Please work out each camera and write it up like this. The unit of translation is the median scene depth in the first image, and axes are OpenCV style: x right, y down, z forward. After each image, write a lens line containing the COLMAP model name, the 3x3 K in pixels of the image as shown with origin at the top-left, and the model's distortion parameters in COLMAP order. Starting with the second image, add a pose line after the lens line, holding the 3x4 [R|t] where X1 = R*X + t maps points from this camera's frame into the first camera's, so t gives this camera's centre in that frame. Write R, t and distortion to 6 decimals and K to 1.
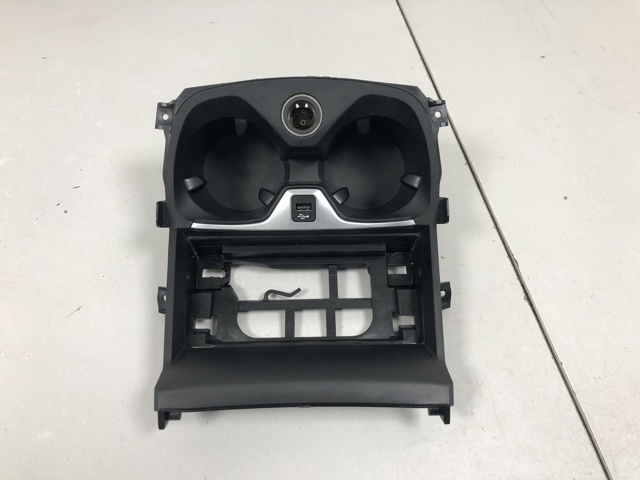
lens RADIAL K [[519.6, 0, 322.6], [0, 519.6, 242.7], [0, 0, 1]] dist [0.015779, -0.002569]
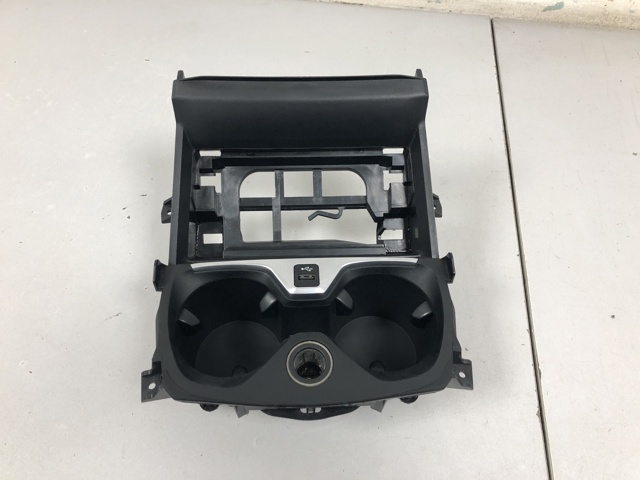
lens RADIAL K [[519.6, 0, 323.1], [0, 519.6, 242.9], [0, 0, 1]] dist [0.015779, -0.002569]
pose [[-0.998066, 0.001245, -0.062155, -0.007787], [-0.031745, -0.869832, 0.492326, -0.480960], [-0.053452, 0.493347, 0.868189, 0.123325]]
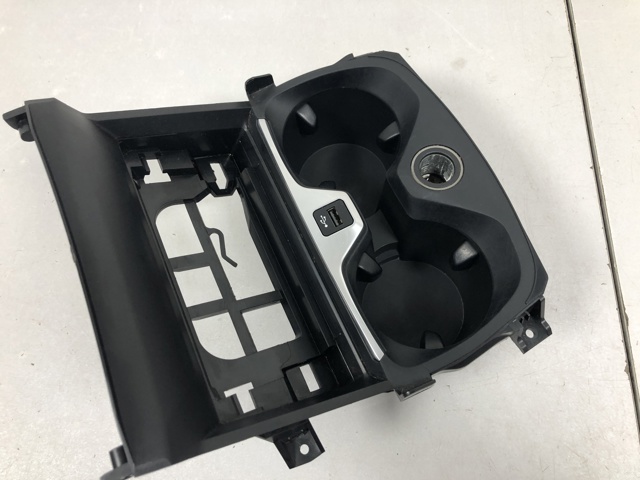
lens RADIAL K [[519.6, 0, 315.6], [0, 519.6, 237.6], [0, 0, 1]] dist [0.015779, -0.002569]
pose [[0.405277, 0.831022, -0.380989, 0.270595], [-0.914114, 0.373887, -0.156858, 0.090647], [0.012094, 0.411838, 0.911177, 0.291621]]
